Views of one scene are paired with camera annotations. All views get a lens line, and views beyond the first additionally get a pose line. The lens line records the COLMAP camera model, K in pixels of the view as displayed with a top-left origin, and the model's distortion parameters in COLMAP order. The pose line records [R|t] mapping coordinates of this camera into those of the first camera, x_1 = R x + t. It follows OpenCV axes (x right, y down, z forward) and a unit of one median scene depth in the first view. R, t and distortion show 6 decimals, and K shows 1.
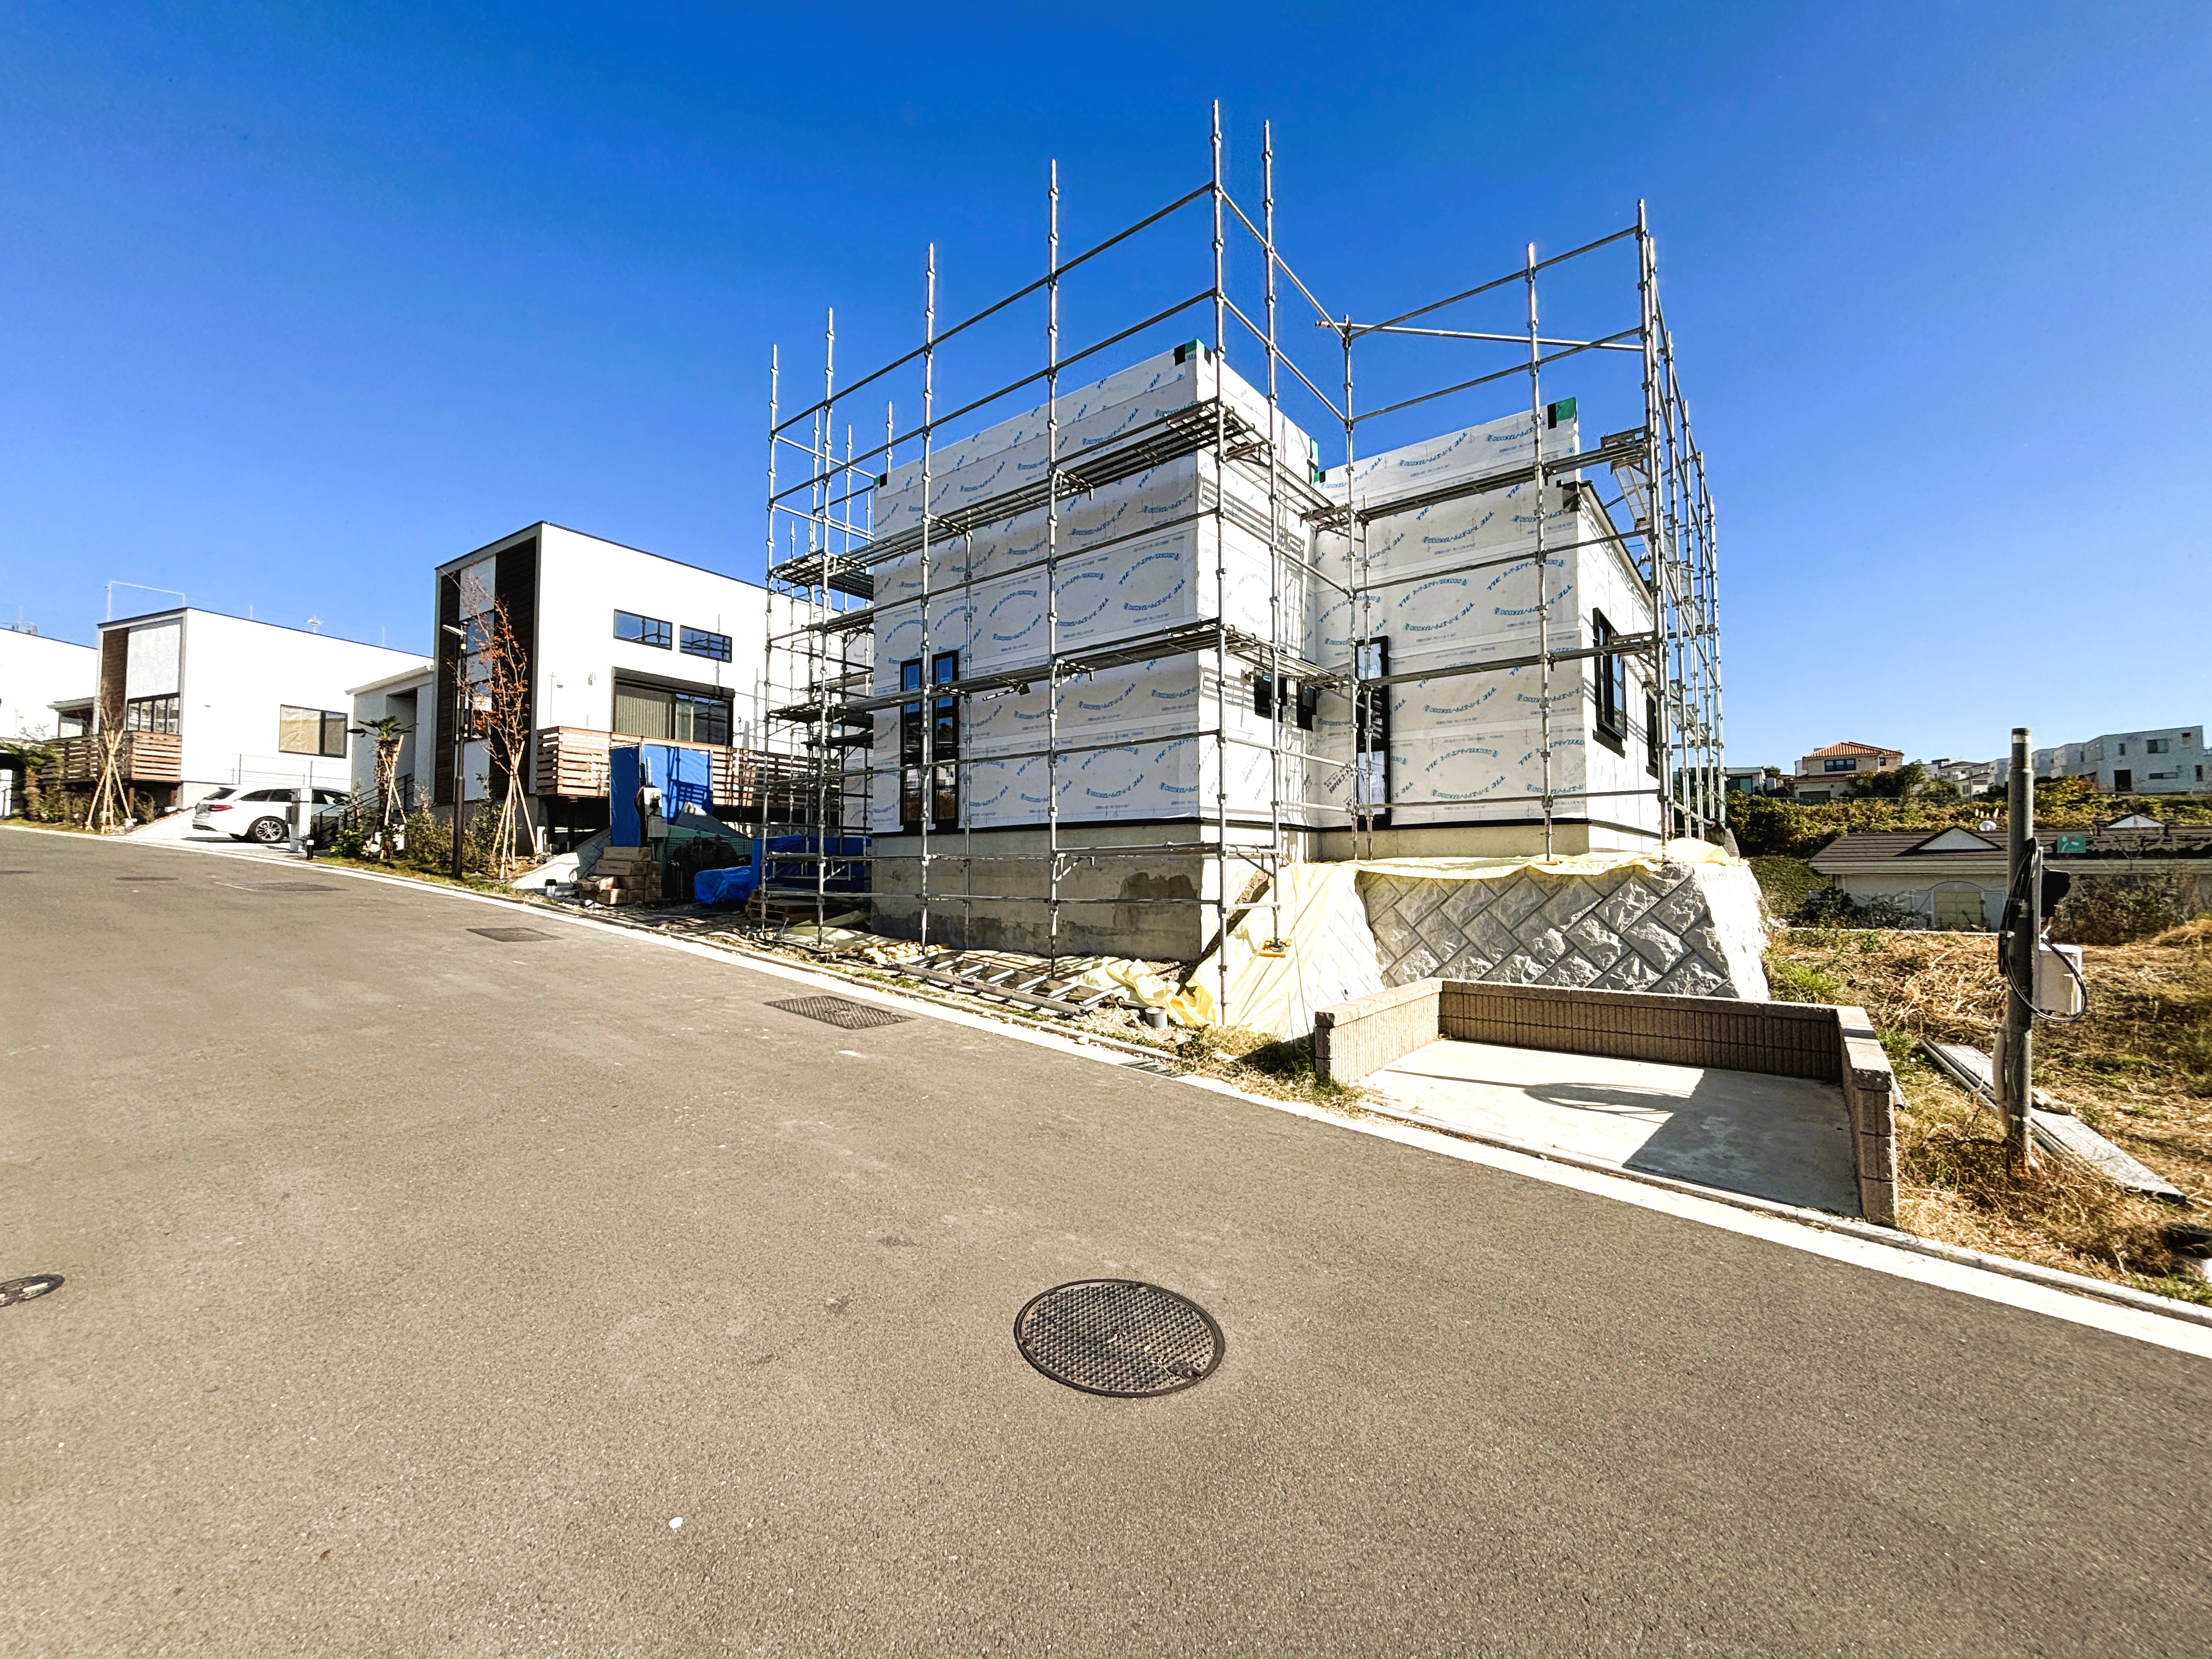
lens RADIAL K [[888.3, 0, 1106.8], [0, 888.3, 839.4], [0, 0, 1]] dist [0.003745, 0.000054]
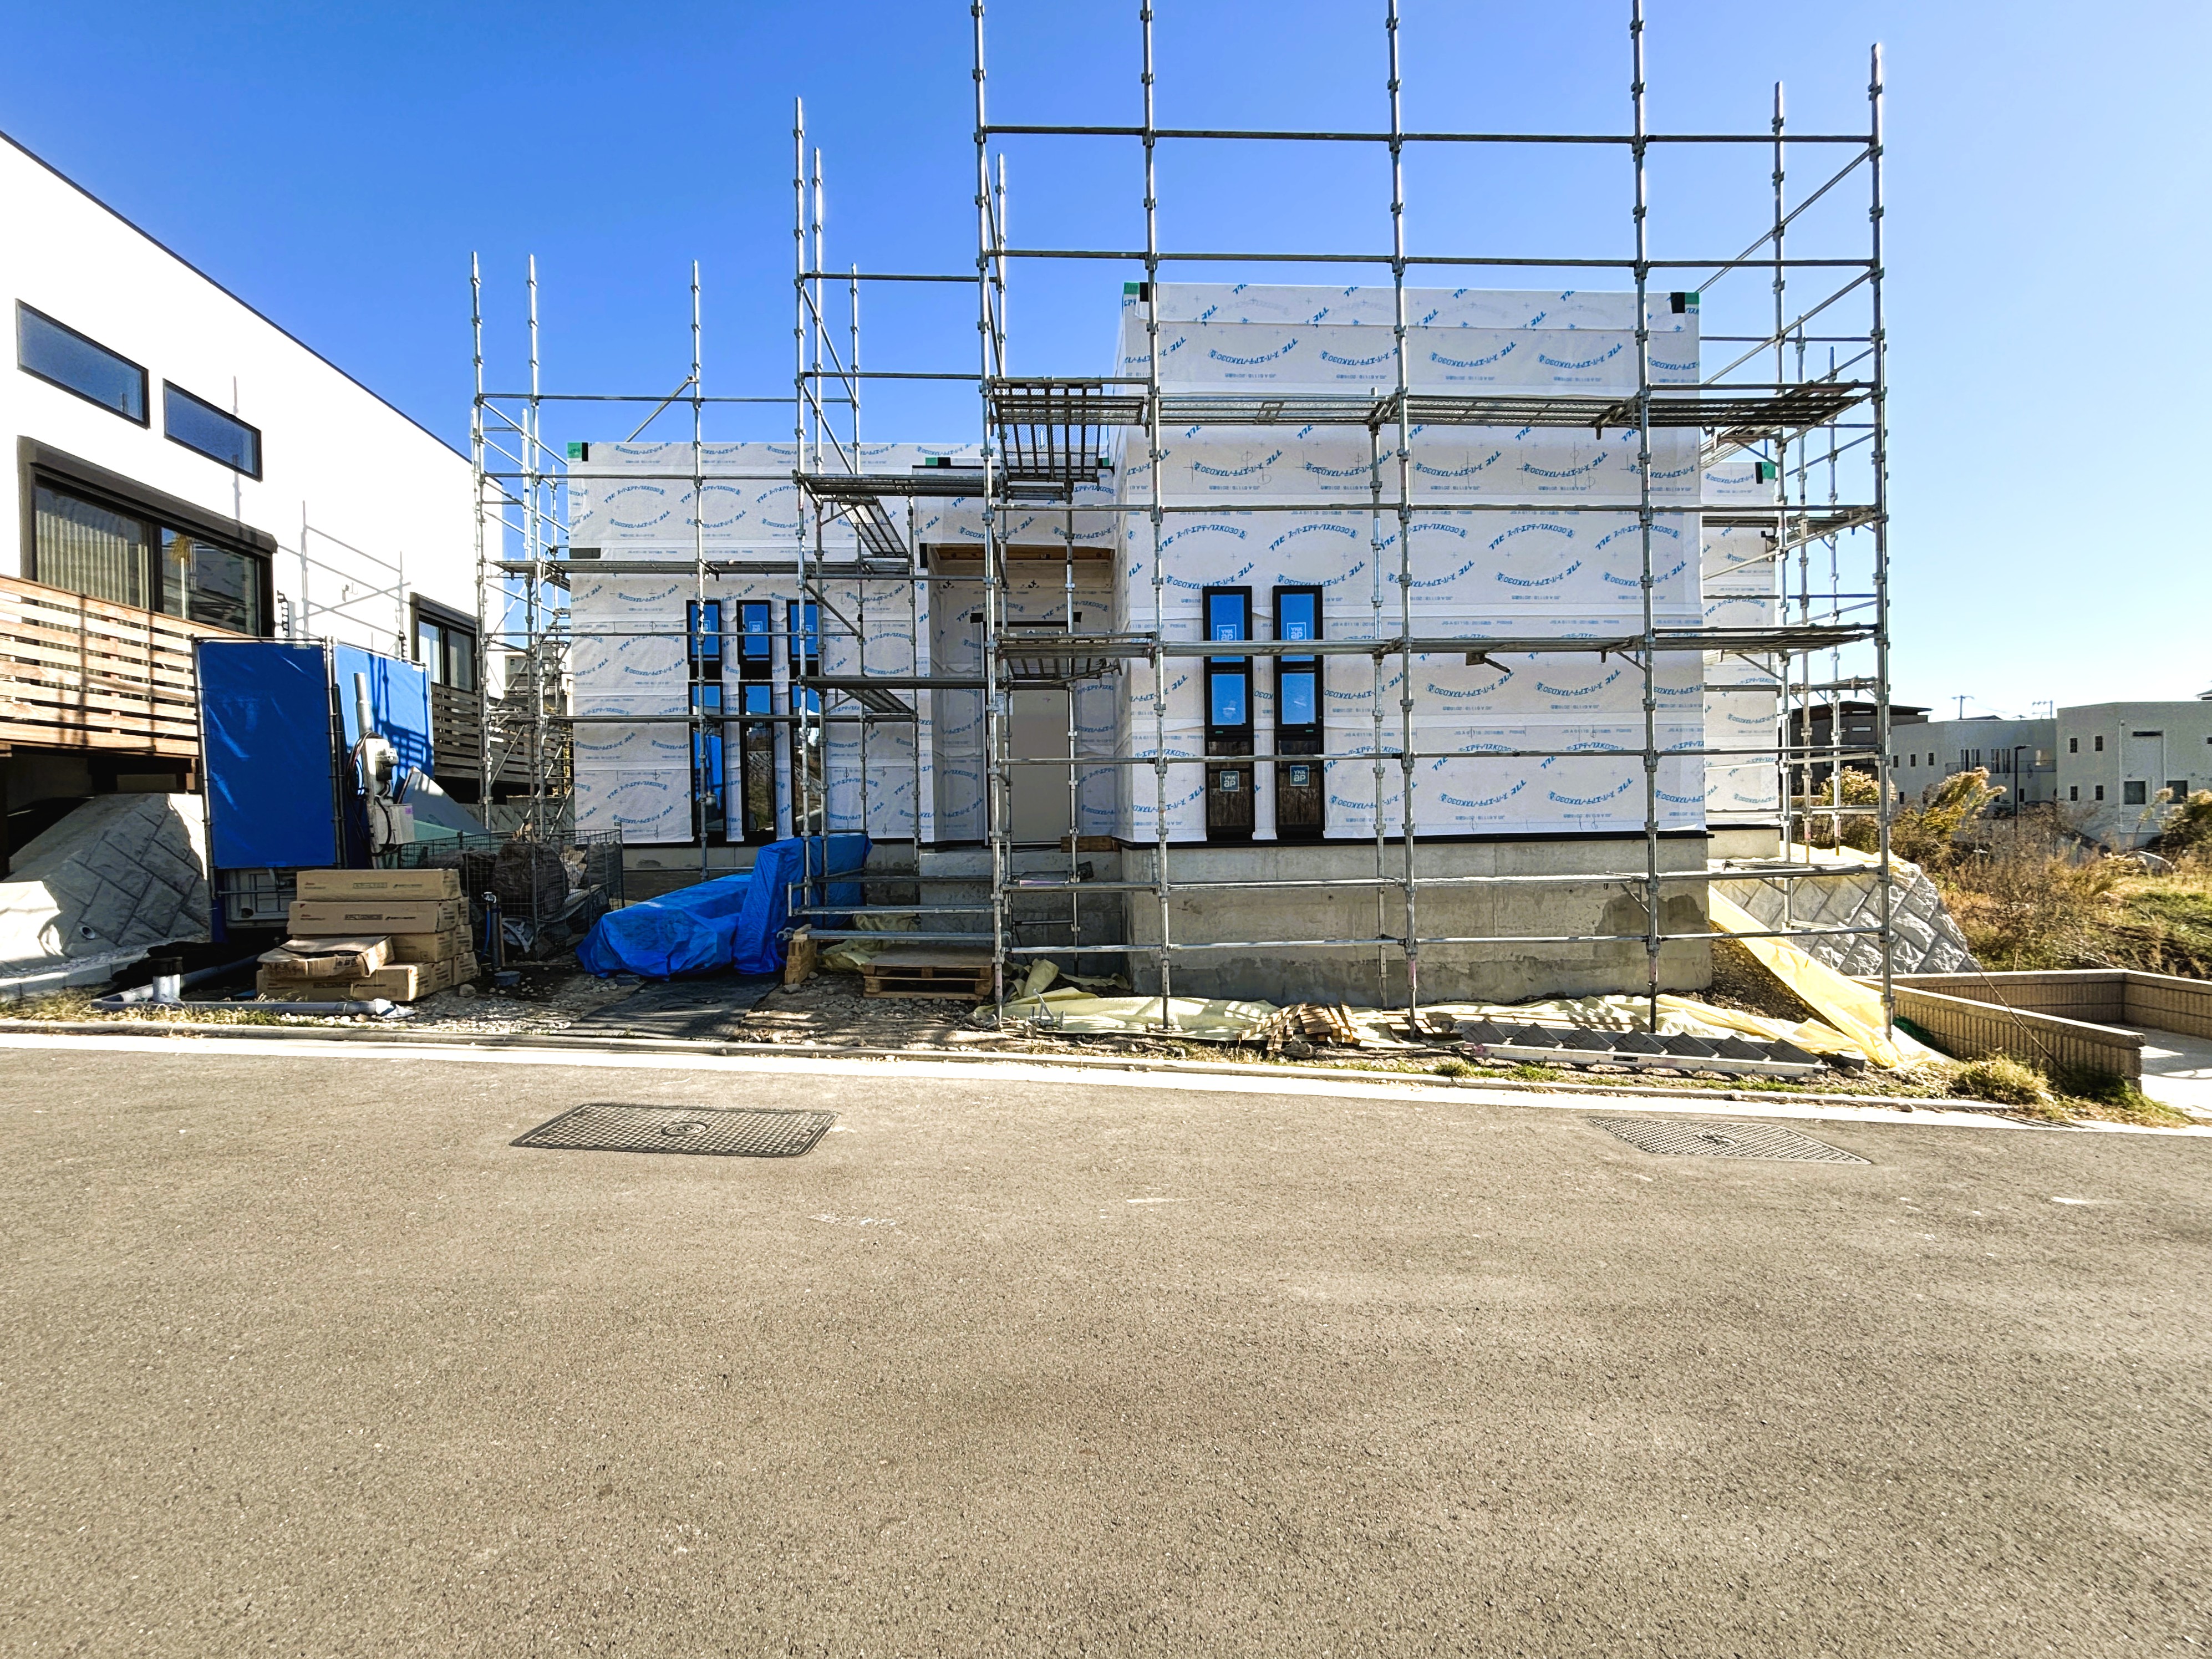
lens RADIAL K [[888.2, 0, 1106.7], [0, 888.2, 825.6], [0, 0, 1]] dist [0.003745, 0.000054]
pose [[0.758096, -0.015634, 0.651955, -0.725099], [-0.008492, 0.999391, 0.033840, -0.042493], [-0.652088, -0.031190, 0.757502, 0.539127]]
